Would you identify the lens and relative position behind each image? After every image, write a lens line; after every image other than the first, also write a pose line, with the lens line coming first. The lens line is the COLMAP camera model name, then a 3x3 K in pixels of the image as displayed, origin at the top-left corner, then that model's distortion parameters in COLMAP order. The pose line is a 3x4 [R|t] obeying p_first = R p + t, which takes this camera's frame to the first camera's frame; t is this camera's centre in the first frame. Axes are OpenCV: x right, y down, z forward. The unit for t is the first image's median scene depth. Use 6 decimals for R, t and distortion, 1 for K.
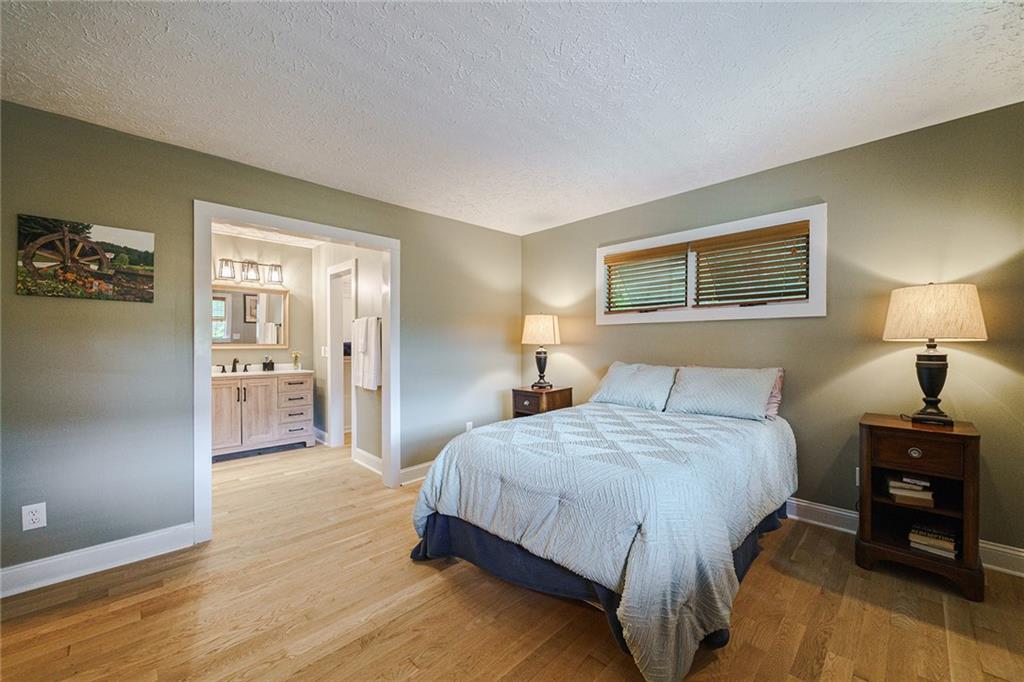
lens RADIAL K [[395.7, 0, 507.2], [0, 395.7, 342.6], [0, 0, 1]] dist [-0.001001, -0.000104]
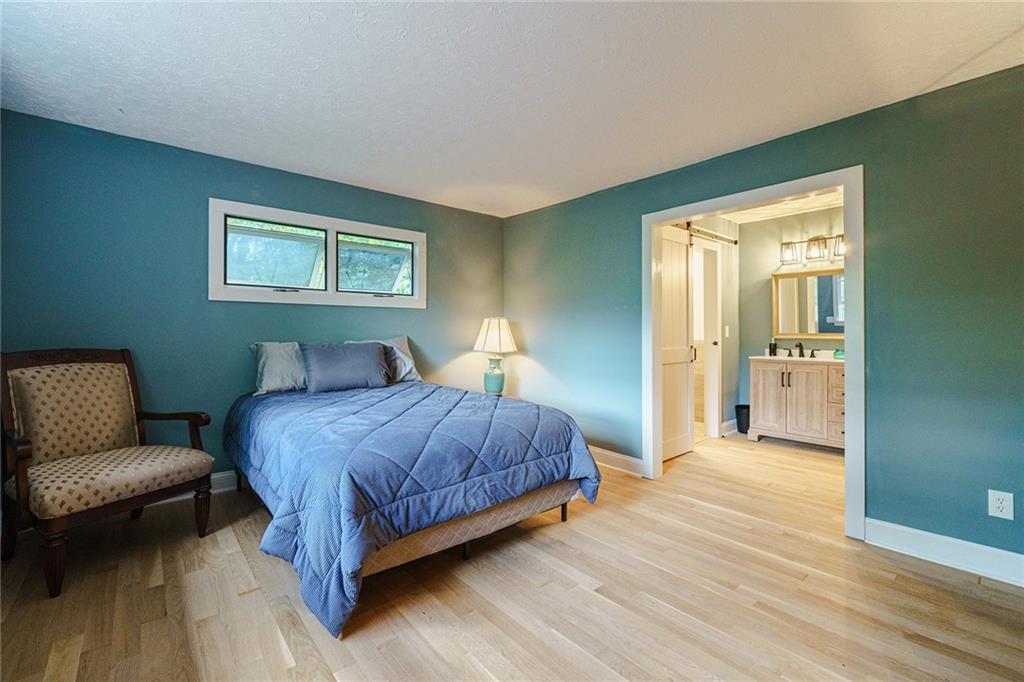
lens RADIAL K [[393.6, 0, 518.3], [0, 393.6, 327.2], [0, 0, 1]] dist [0.000422, -0.000501]
pose [[-0.080529, -0.003785, -0.996745, 0.317904], [0.011140, 0.999927, -0.004697, -0.000744], [0.996690, -0.011482, -0.080481, 0.387650]]
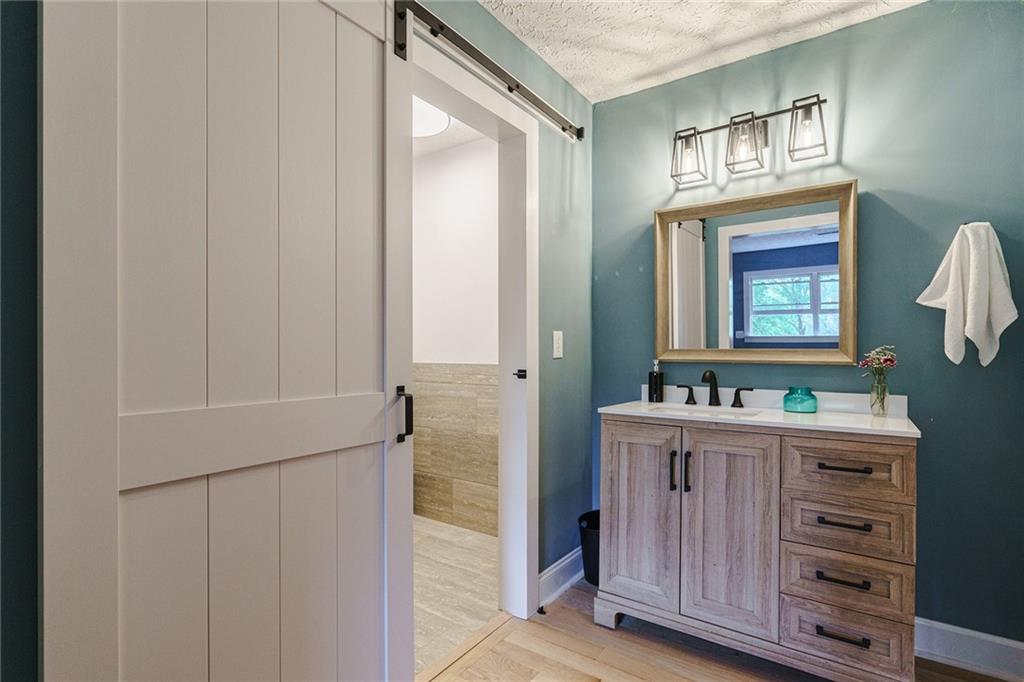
lens RADIAL K [[482.4, 0, 522.4], [0, 482.4, 343.9], [0, 0, 1]] dist [-0.003958, 0.000234]
pose [[0.181214, -0.001765, -0.983442, -0.240484], [0.006697, 0.999977, -0.000561, 0.011365], [0.983421, -0.006485, 0.181222, 0.713032]]
